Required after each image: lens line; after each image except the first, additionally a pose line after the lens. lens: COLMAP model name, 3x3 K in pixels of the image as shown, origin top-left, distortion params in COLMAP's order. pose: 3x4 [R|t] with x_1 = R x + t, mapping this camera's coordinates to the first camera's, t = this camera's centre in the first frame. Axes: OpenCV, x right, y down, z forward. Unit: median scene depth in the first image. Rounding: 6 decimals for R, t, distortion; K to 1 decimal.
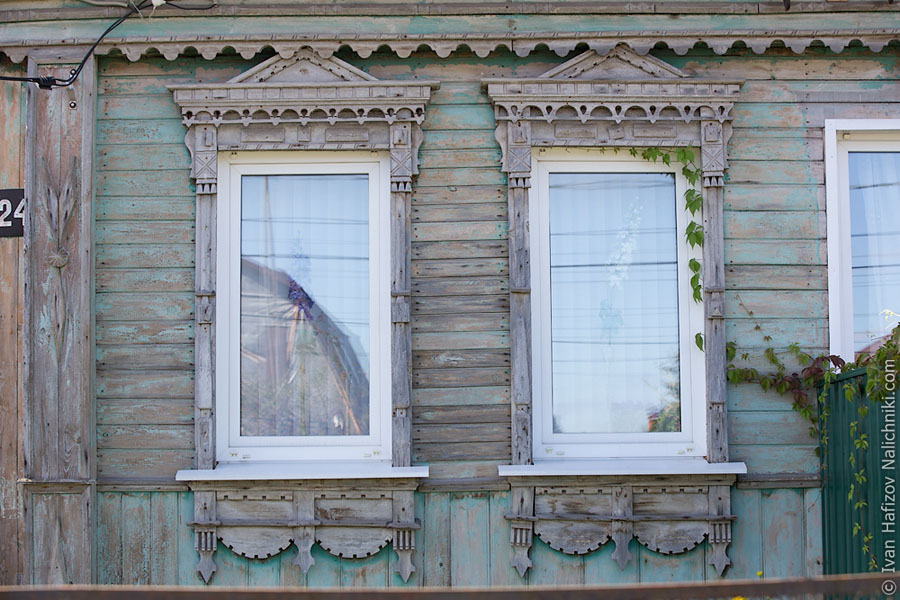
lens RADIAL K [[2082.2, 0, 445.0], [0, 2082.2, 303.2], [0, 0, 1]] dist [-0.326706, 0.000000]
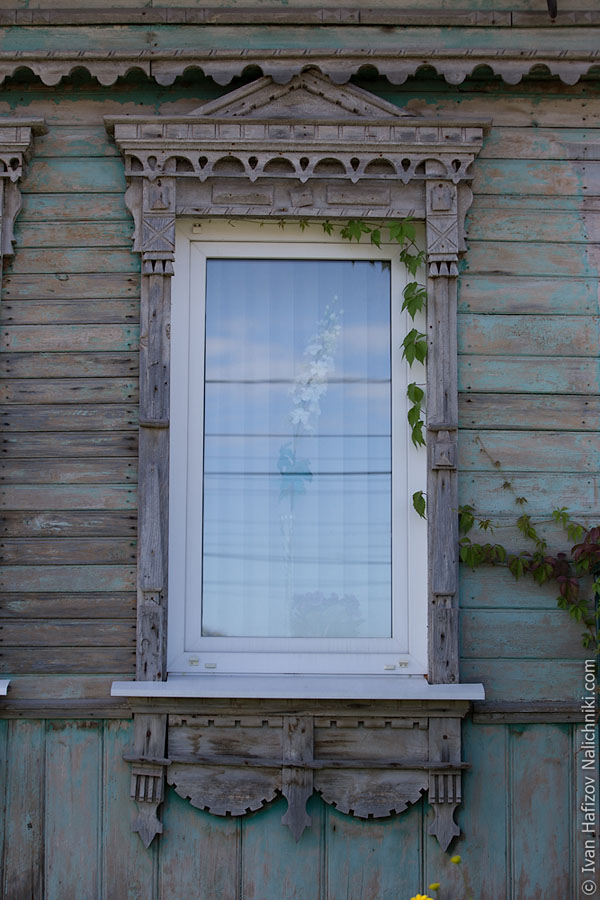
lens RADIAL K [[2082.2, 0, 306.2], [0, 2082.2, 445.9], [0, 0, 1]] dist [-0.326706, 0.000000]
pose [[0.999886, 0.014736, 0.003140, 0.083700], [-0.014555, 0.998569, -0.051465, 0.035068], [-0.003894, 0.051413, 0.998670, 0.323015]]
